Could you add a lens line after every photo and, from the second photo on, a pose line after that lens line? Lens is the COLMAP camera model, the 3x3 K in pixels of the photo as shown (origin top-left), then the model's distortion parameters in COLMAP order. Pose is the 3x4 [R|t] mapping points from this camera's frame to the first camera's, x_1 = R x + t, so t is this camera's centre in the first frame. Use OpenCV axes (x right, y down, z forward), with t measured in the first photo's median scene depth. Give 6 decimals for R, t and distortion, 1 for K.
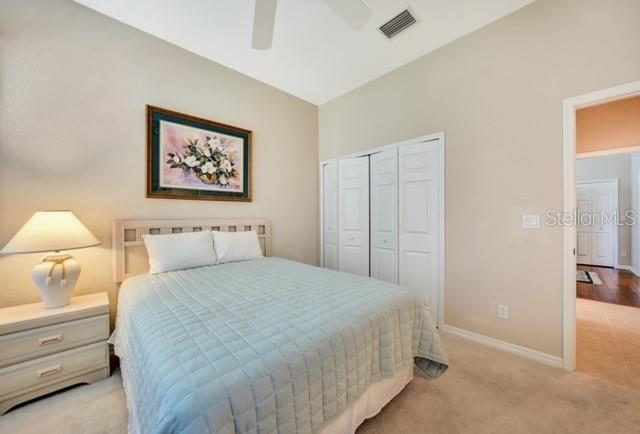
lens RADIAL K [[243.7, 0, 320.0], [0, 243.7, 217.0], [0, 0, 1]] dist [0.000220, 0.000029]
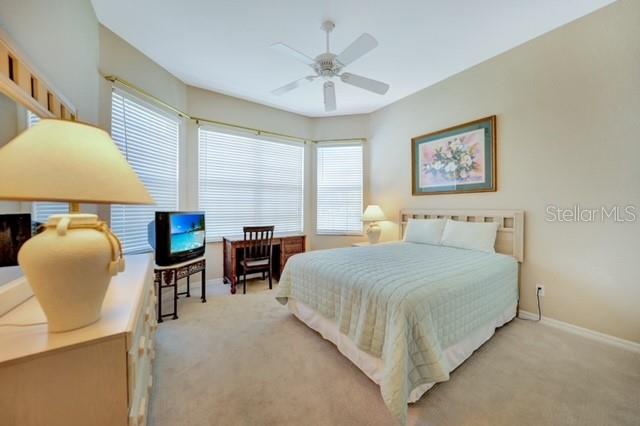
lens RADIAL K [[220.7, 0, 320.1], [0, 220.7, 211.3], [0, 0, 1]] dist [-0.027830, 0.006080]
pose [[-0.141883, 0.019972, -0.989682, 0.711785], [-0.001870, 0.999789, 0.020444, -0.003419], [0.989882, 0.004752, -0.141815, 0.520016]]
